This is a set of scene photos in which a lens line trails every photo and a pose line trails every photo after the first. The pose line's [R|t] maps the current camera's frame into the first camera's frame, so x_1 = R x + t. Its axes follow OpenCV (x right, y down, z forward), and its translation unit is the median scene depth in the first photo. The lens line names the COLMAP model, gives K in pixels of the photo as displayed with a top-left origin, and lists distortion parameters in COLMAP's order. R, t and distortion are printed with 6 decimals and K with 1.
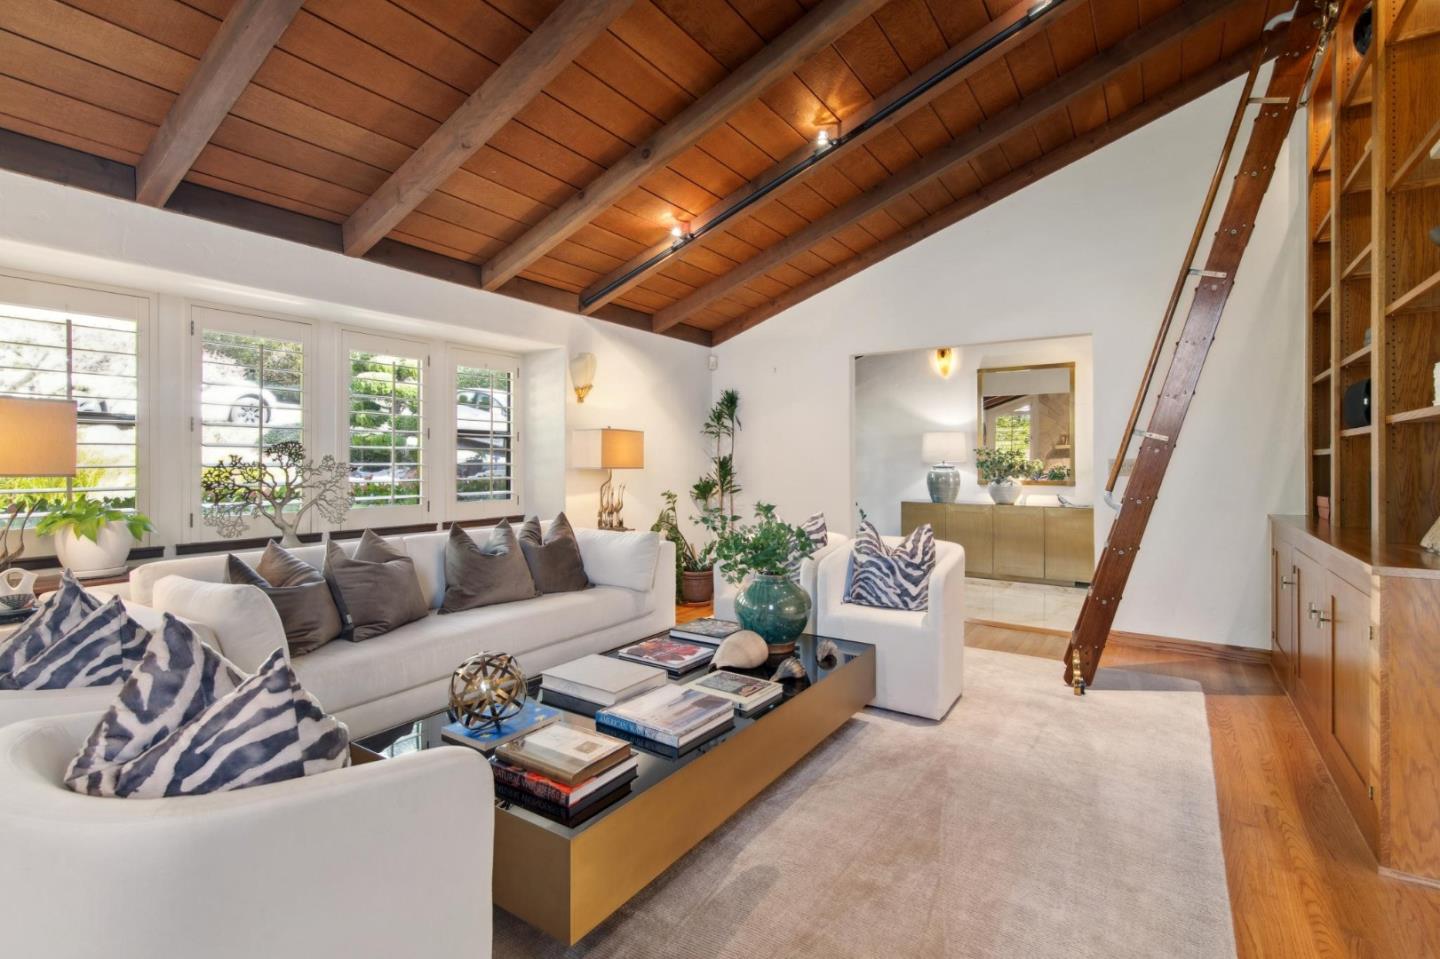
lens RADIAL K [[655.3, 0, 728.0], [0, 655.3, 464.7], [0, 0, 1]] dist [0.011959, -0.002075]
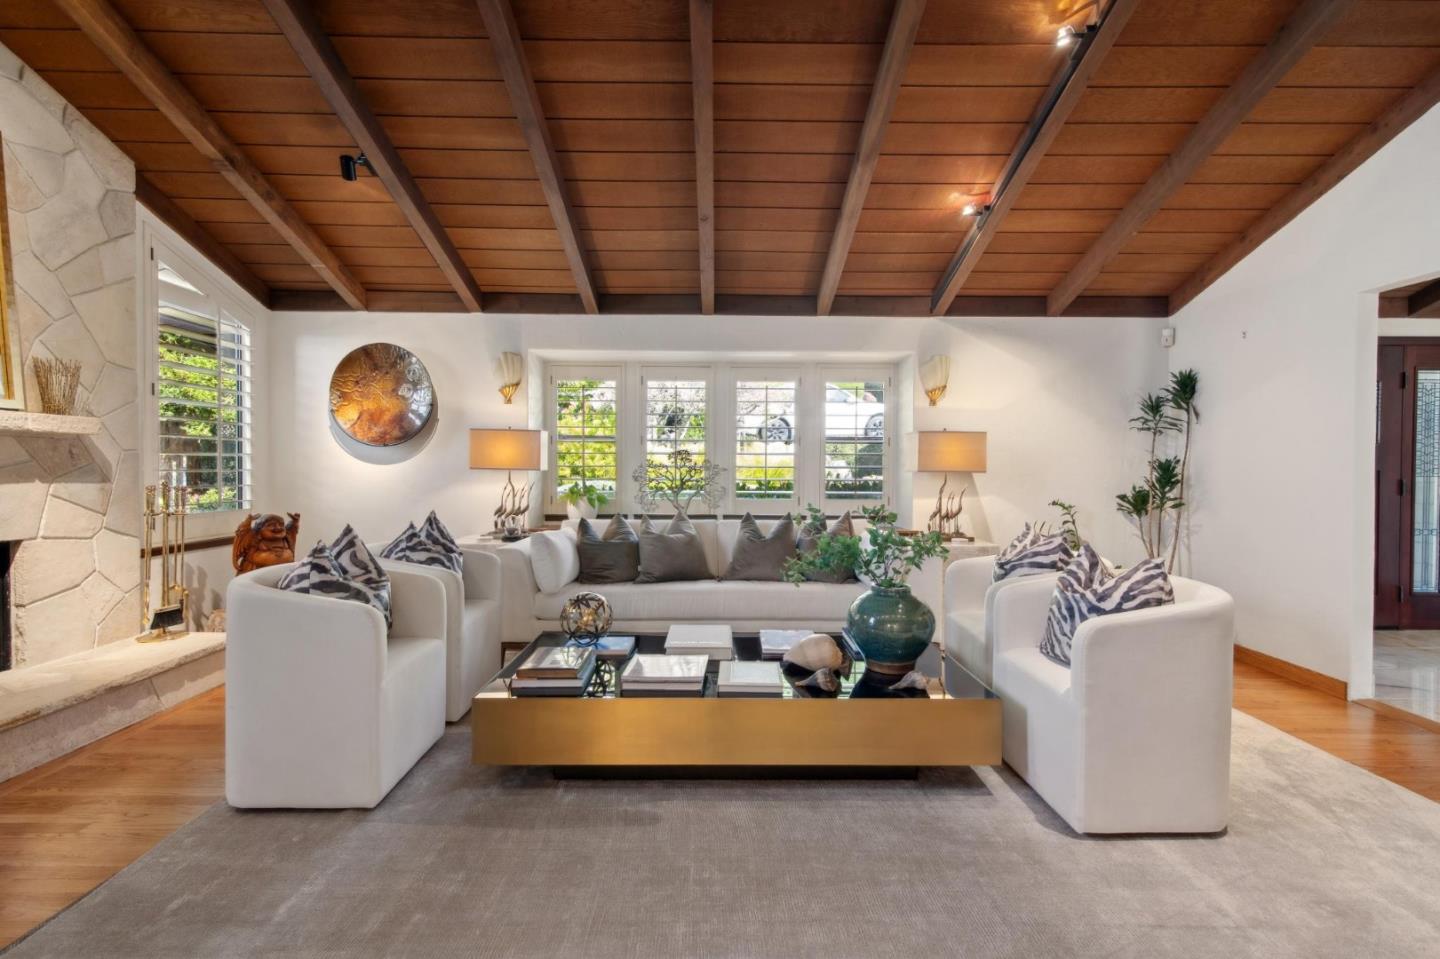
lens RADIAL K [[655.3, 0, 725.7], [0, 655.3, 480.8], [0, 0, 1]] dist [0.011959, -0.002075]
pose [[0.564558, 0.020613, -0.825136, 0.585326], [-0.009486, 0.999784, 0.018486, 0.004900], [0.825339, -0.002610, 0.564631, 0.254925]]
